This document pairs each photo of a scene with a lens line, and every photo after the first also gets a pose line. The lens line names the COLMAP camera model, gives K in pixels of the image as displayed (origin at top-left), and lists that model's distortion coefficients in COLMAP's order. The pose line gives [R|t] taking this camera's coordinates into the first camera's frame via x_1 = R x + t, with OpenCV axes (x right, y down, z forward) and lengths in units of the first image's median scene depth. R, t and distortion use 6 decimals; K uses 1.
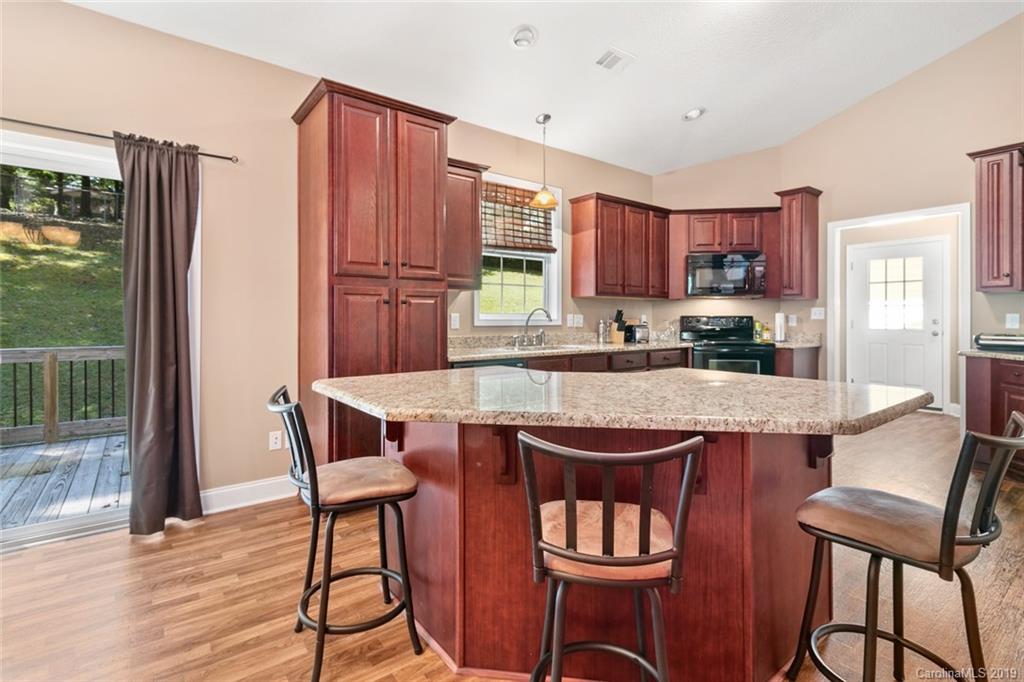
lens RADIAL K [[476.6, 0, 506.5], [0, 476.6, 322.8], [0, 0, 1]] dist [0.000264, -0.000676]
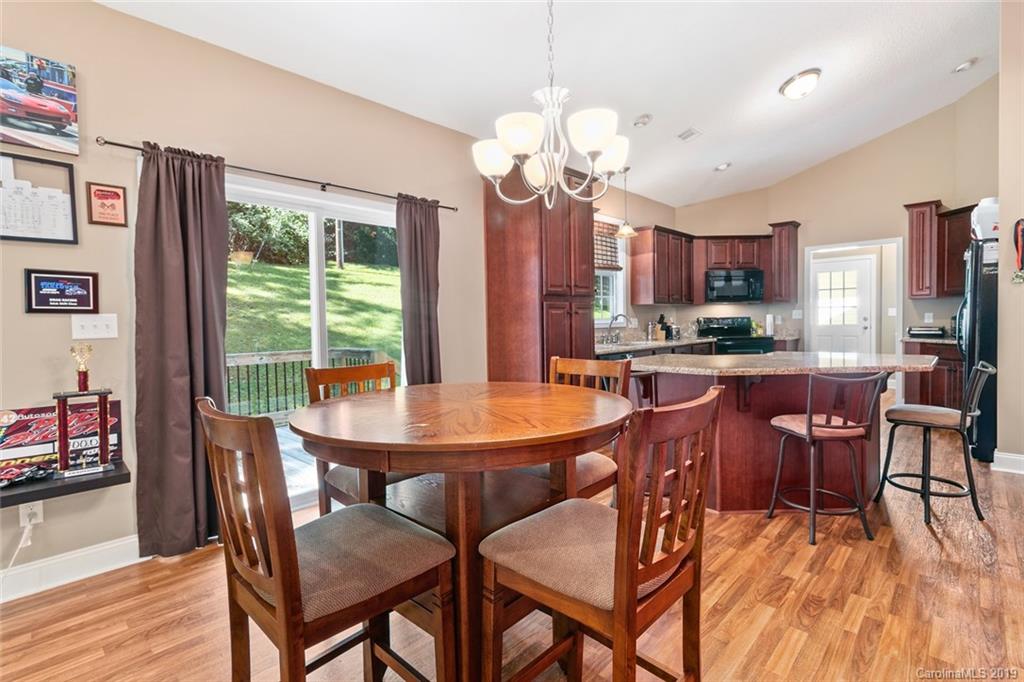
lens RADIAL K [[484.7, 0, 510.3], [0, 484.7, 337.1], [0, 0, 1]] dist [0.003420, 0.000637]
pose [[0.986224, -0.023754, 0.163700, -0.389328], [0.019581, 0.999442, 0.027059, -0.008412], [-0.164251, -0.023480, 0.986139, -0.234063]]
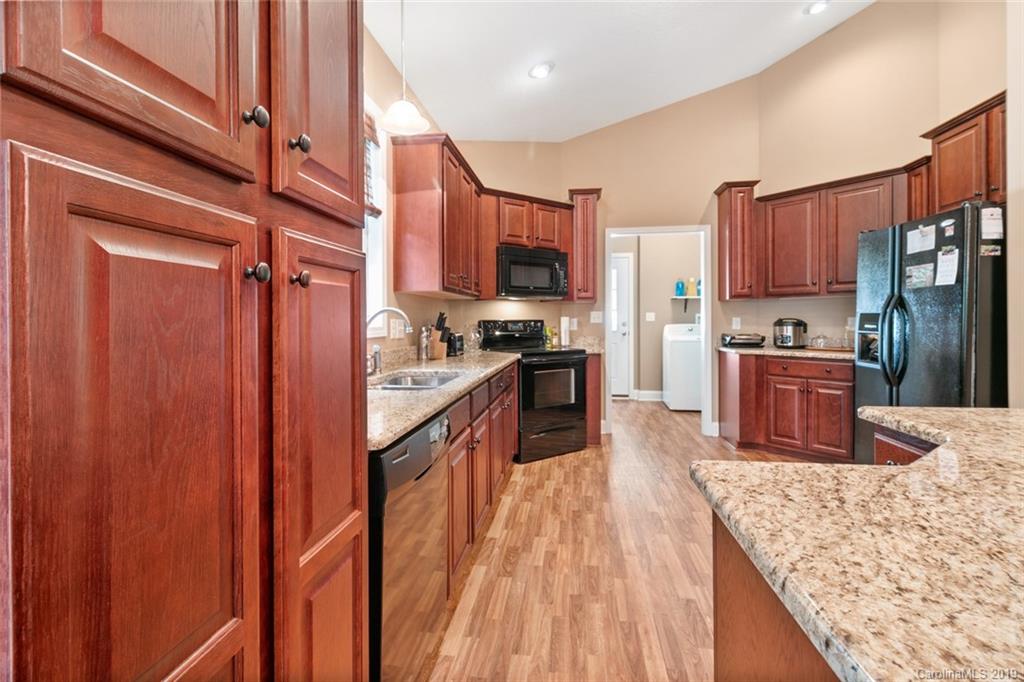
lens RADIAL K [[476.6, 0, 506.5], [0, 476.6, 322.8], [0, 0, 1]] dist [0.000264, -0.000676]
pose [[0.712453, -0.008917, 0.701663, -0.197296], [0.012113, 0.999927, 0.000409, -0.010728], [-0.701615, 0.008208, 0.712509, 0.427286]]
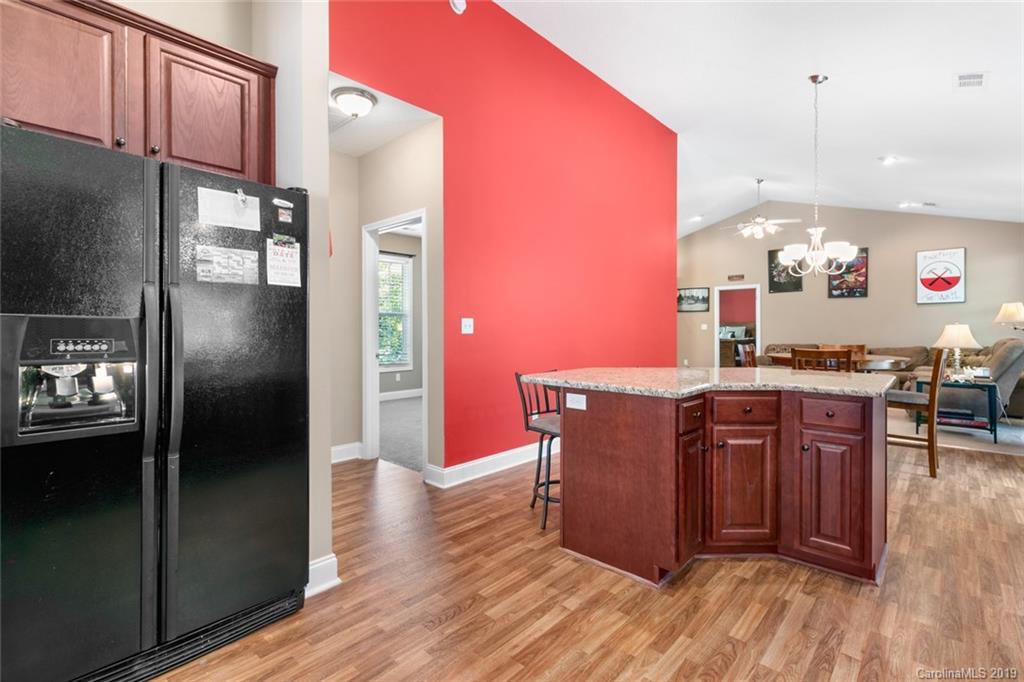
lens RADIAL K [[473.1, 0, 506.0], [0, 473.1, 330.2], [0, 0, 1]] dist [0.002169, 0.000174]
pose [[-0.984906, 0.002451, -0.173075, 0.402622], [0.000974, 0.999962, 0.008619, -0.013067], [0.173090, 0.008320, -0.984871, 0.879558]]
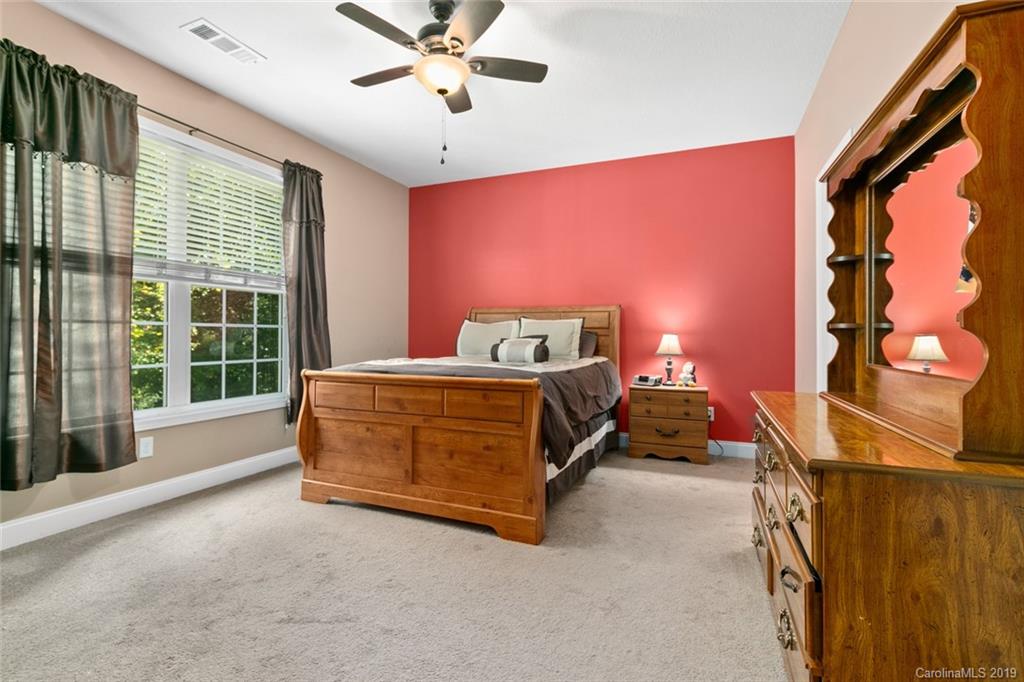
lens RADIAL K [[473.1, 0, 506.0], [0, 473.1, 330.2], [0, 0, 1]] dist [0.002169, 0.000174]
pose [[-0.866586, -0.009373, -0.498940, -1.092745], [-0.008713, 0.999955, -0.003650, 0.017201], [0.498952, 0.001184, -0.866629, -1.180541]]
